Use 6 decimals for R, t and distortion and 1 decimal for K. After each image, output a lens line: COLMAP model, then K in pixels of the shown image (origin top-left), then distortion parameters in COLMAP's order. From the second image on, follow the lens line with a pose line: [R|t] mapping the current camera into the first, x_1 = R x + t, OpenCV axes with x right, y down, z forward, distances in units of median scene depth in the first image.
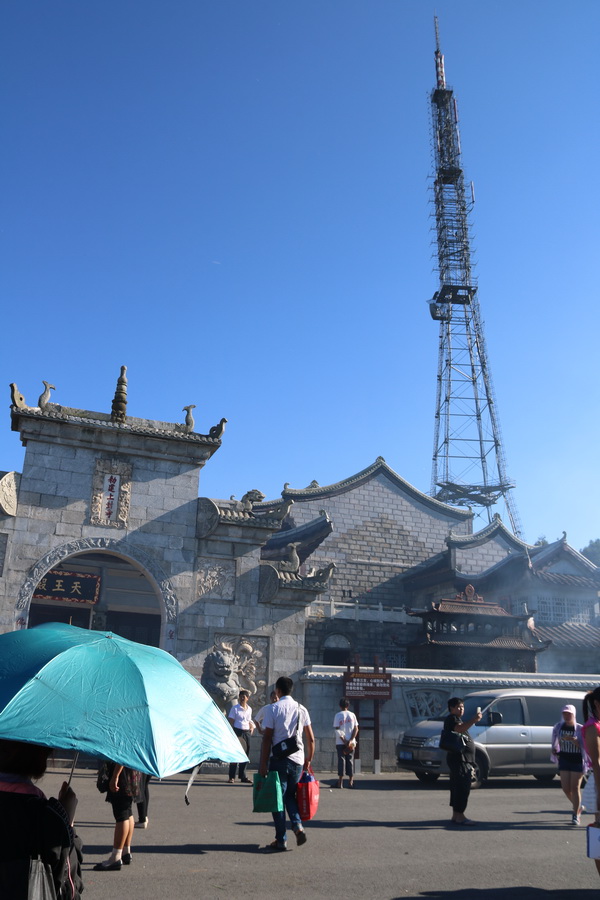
lens RADIAL K [[735.9, 0, 299.9], [0, 735.9, 447.2], [0, 0, 1]] dist [-0.141850, 0.027164]
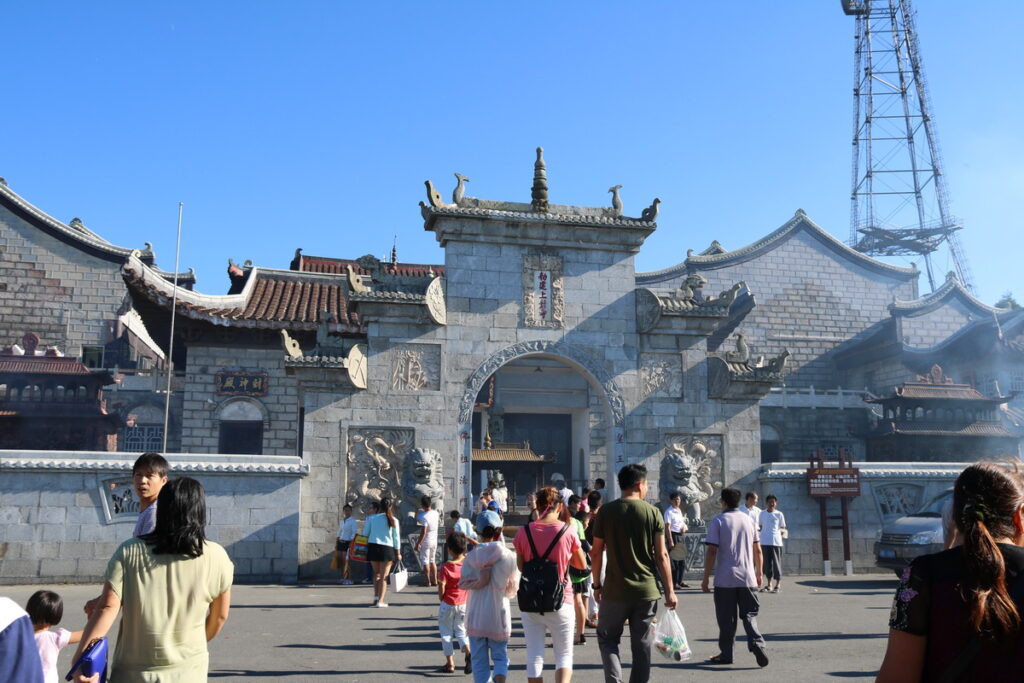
lens RADIAL K [[973.5, 0, 512.7], [0, 973.5, 342.4], [0, 0, 1]] dist [-0.075276, 0.000000]
pose [[0.989643, -0.056931, -0.131776, -0.133736], [0.078201, 0.983633, 0.162329, -0.073178], [0.120378, -0.170953, 0.977898, -0.208456]]
